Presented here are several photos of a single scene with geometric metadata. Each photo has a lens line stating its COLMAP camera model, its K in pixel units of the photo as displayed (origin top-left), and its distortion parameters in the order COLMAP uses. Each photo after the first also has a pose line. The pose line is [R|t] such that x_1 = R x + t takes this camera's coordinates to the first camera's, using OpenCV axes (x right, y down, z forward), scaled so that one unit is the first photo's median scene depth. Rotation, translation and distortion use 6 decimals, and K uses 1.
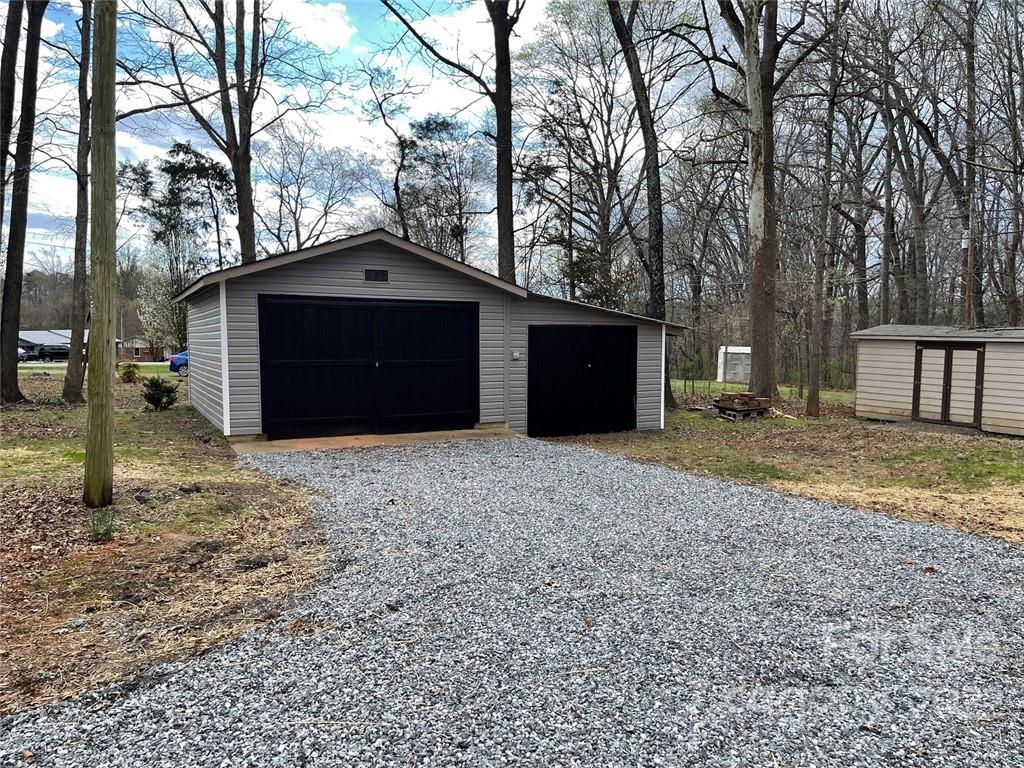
lens RADIAL K [[788.6, 0, 503.7], [0, 788.6, 382.8], [0, 0, 1]] dist [0.039138, -0.049168]
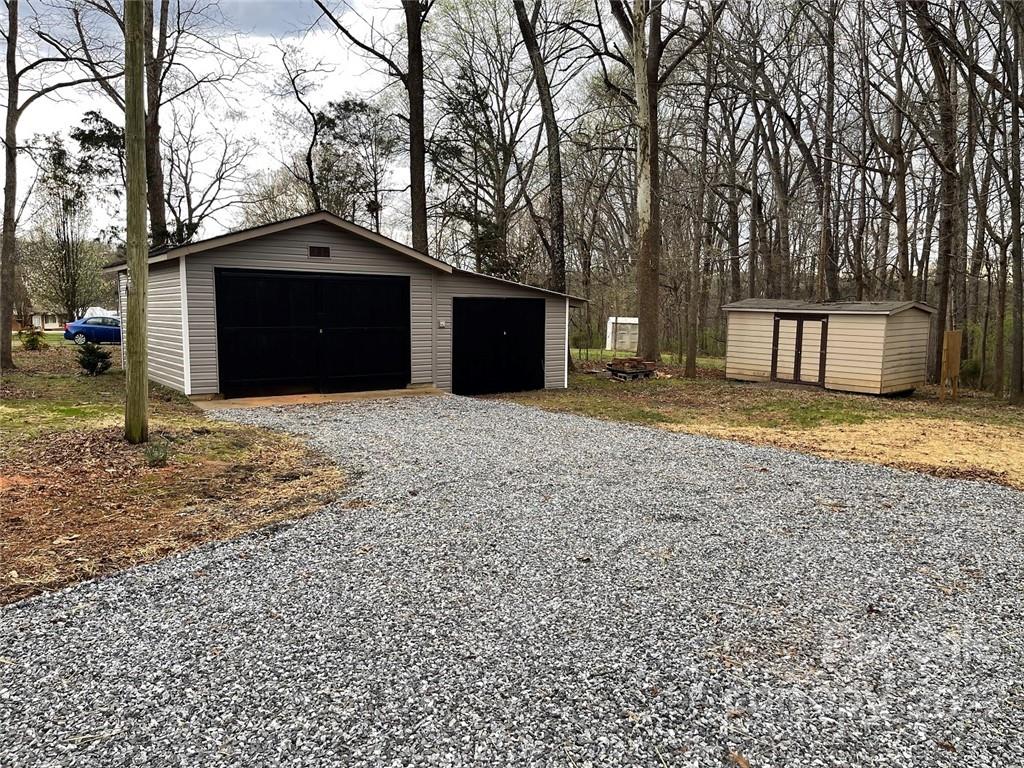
lens RADIAL K [[788.6, 0, 511.8], [0, 788.6, 377.4], [0, 0, 1]] dist [0.039138, -0.049168]
pose [[0.989045, -0.006887, 0.147455, -0.039988], [0.002280, 0.999505, 0.031391, 0.005337], [-0.147598, -0.030711, 0.988571, -0.107686]]
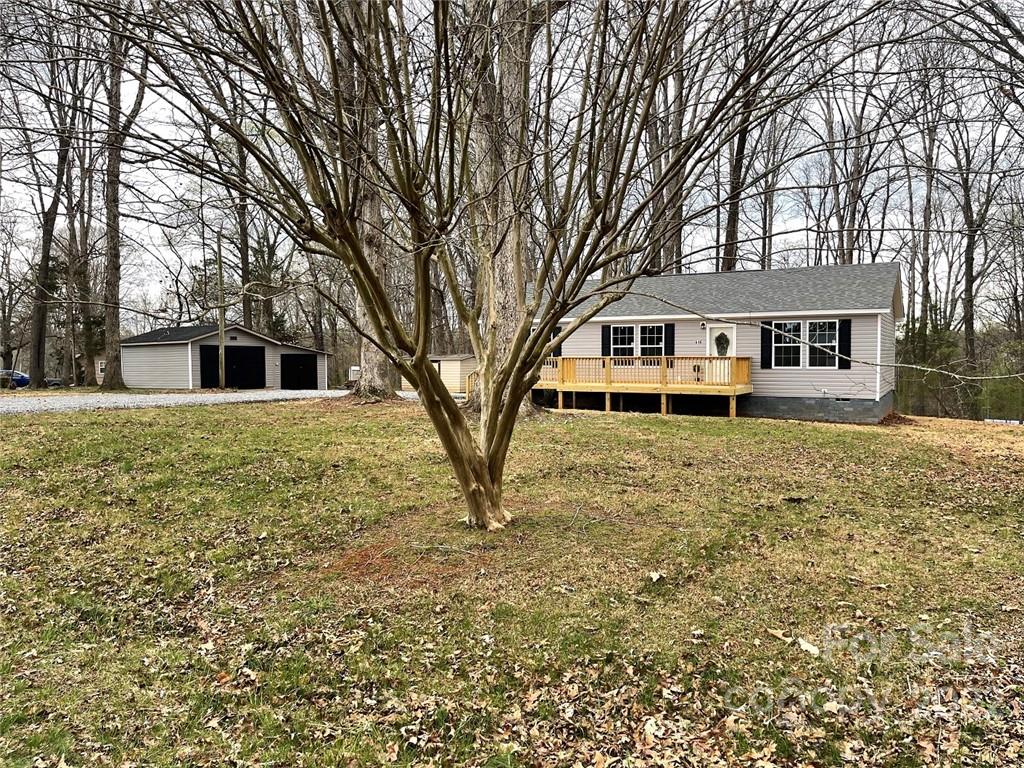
lens RADIAL K [[788.6, 0, 511.3], [0, 788.6, 379.8], [0, 0, 1]] dist [0.039138, -0.049168]
pose [[0.891987, -0.030959, 0.451000, -0.405195], [0.042989, 0.998940, -0.016451, 0.086795], [-0.450013, 0.034062, 0.892372, -1.525672]]
